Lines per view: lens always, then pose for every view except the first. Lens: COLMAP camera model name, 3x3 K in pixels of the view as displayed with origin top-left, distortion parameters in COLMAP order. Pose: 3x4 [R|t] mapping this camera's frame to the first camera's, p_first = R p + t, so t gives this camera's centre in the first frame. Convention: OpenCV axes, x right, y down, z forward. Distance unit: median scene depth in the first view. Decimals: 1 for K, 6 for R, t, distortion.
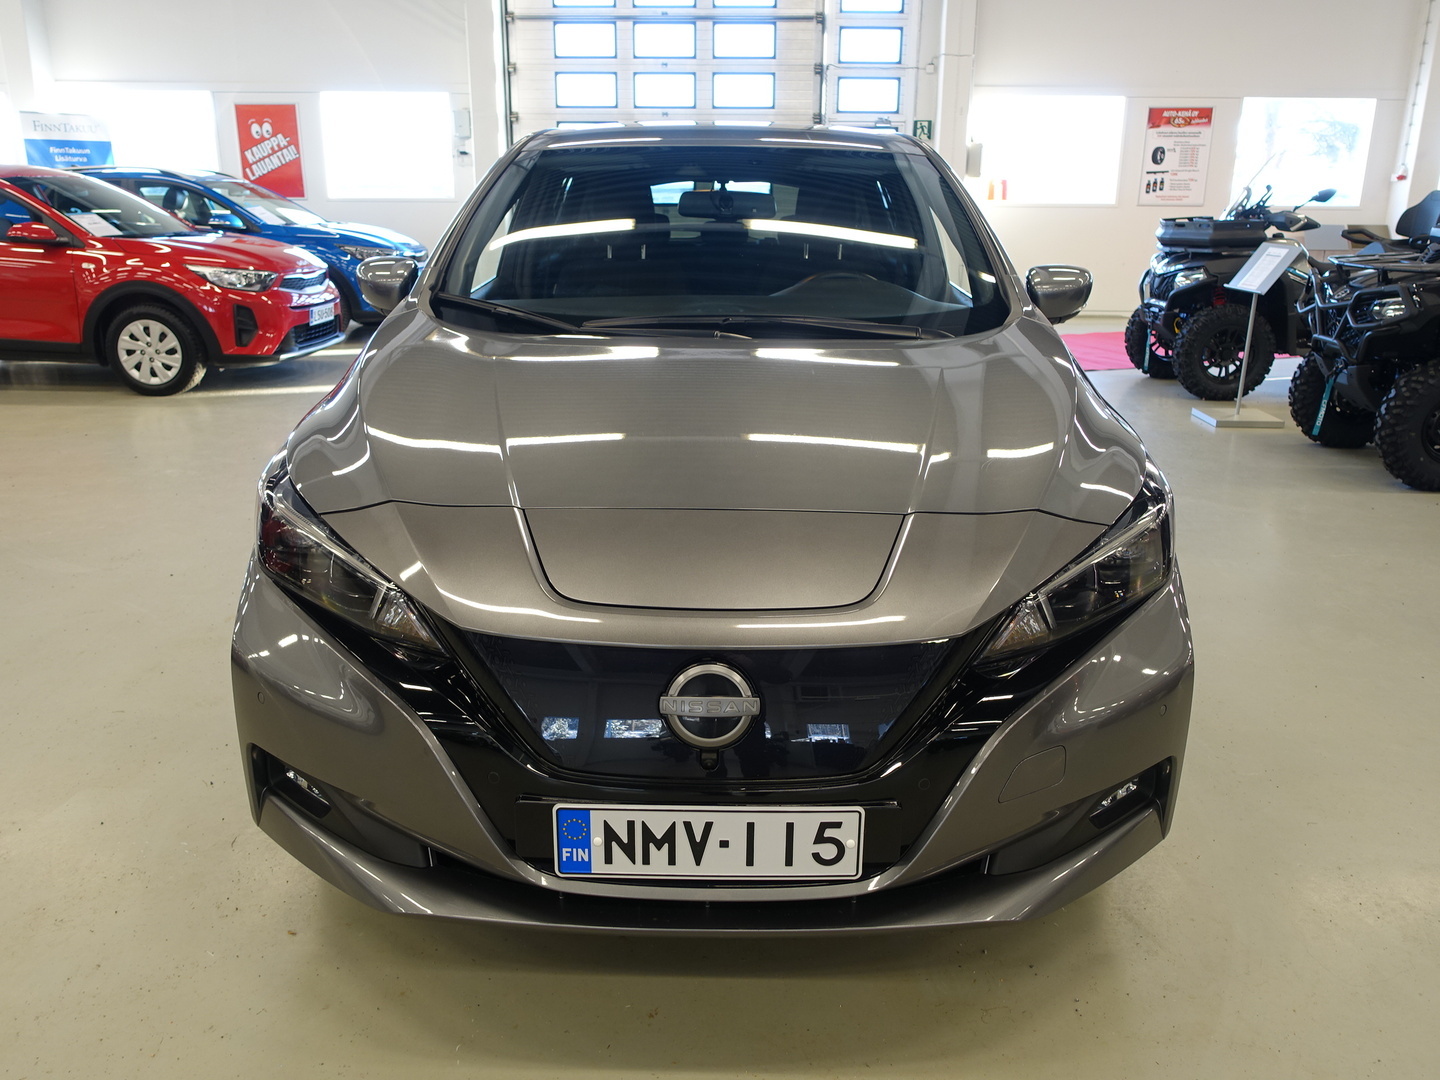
lens RADIAL K [[1134.1, 0, 720.0], [0, 1134.1, 540.0], [0, 0, 1]] dist [-0.012210, 0.005196]
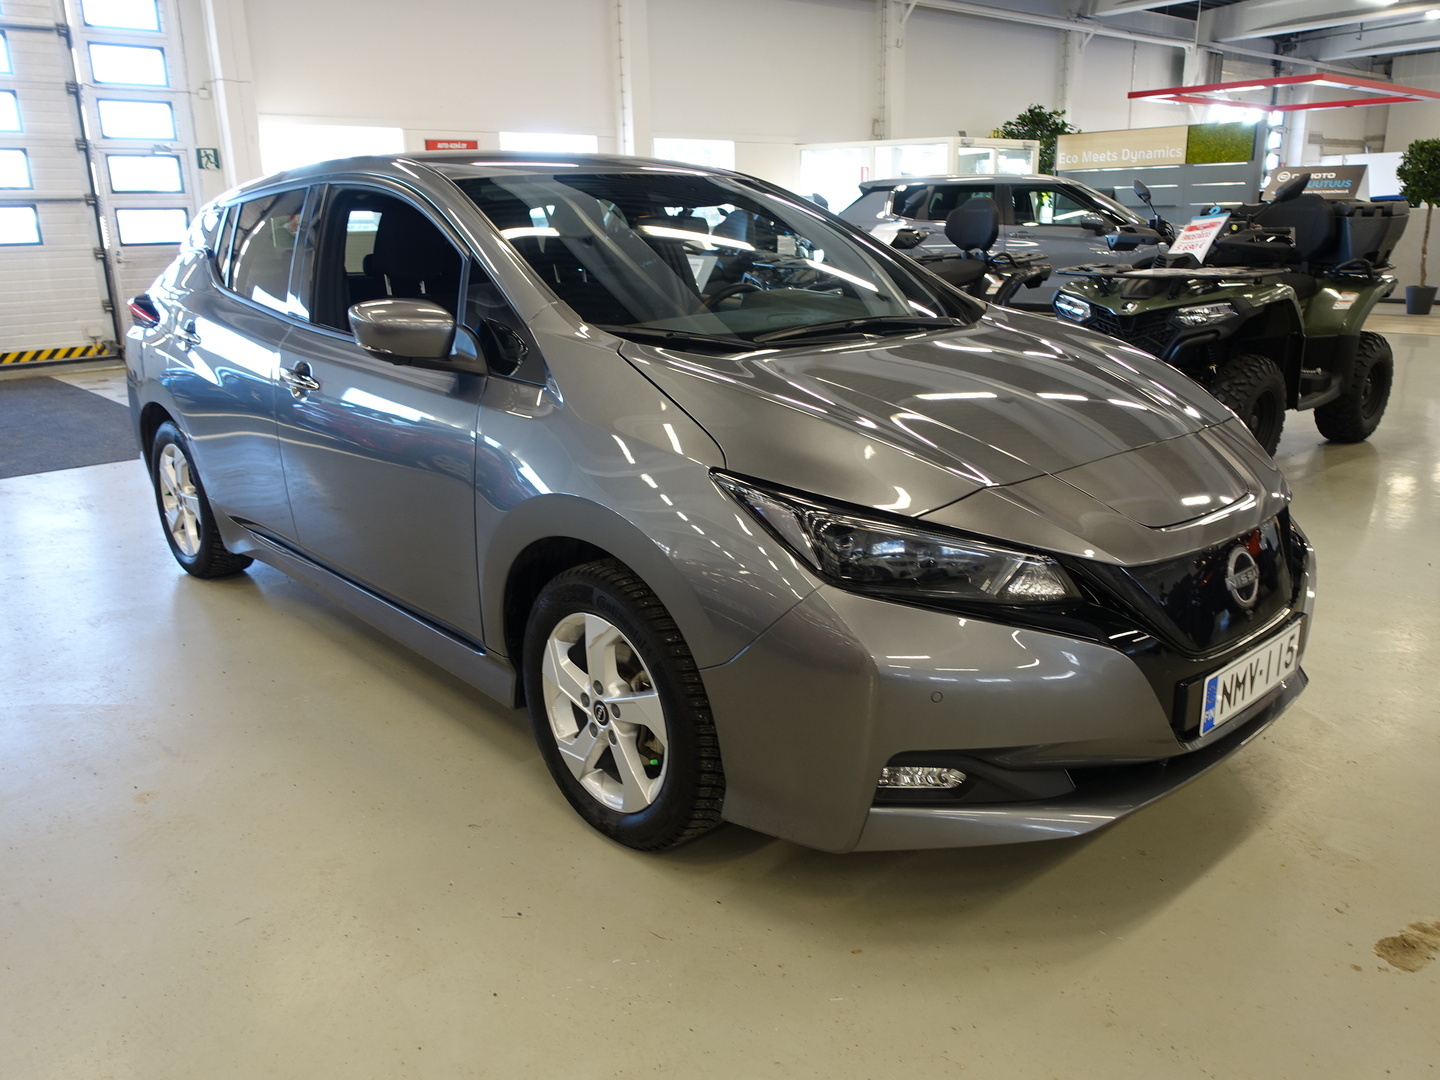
lens RADIAL K [[1134.1, 0, 720.0], [0, 1134.1, 540.0], [0, 0, 1]] dist [-0.012210, 0.005196]
pose [[0.732470, -0.206492, 0.648729, -0.185122], [0.222670, 0.973147, 0.058342, -0.015660], [-0.643355, 0.101719, 0.758780, 0.051127]]
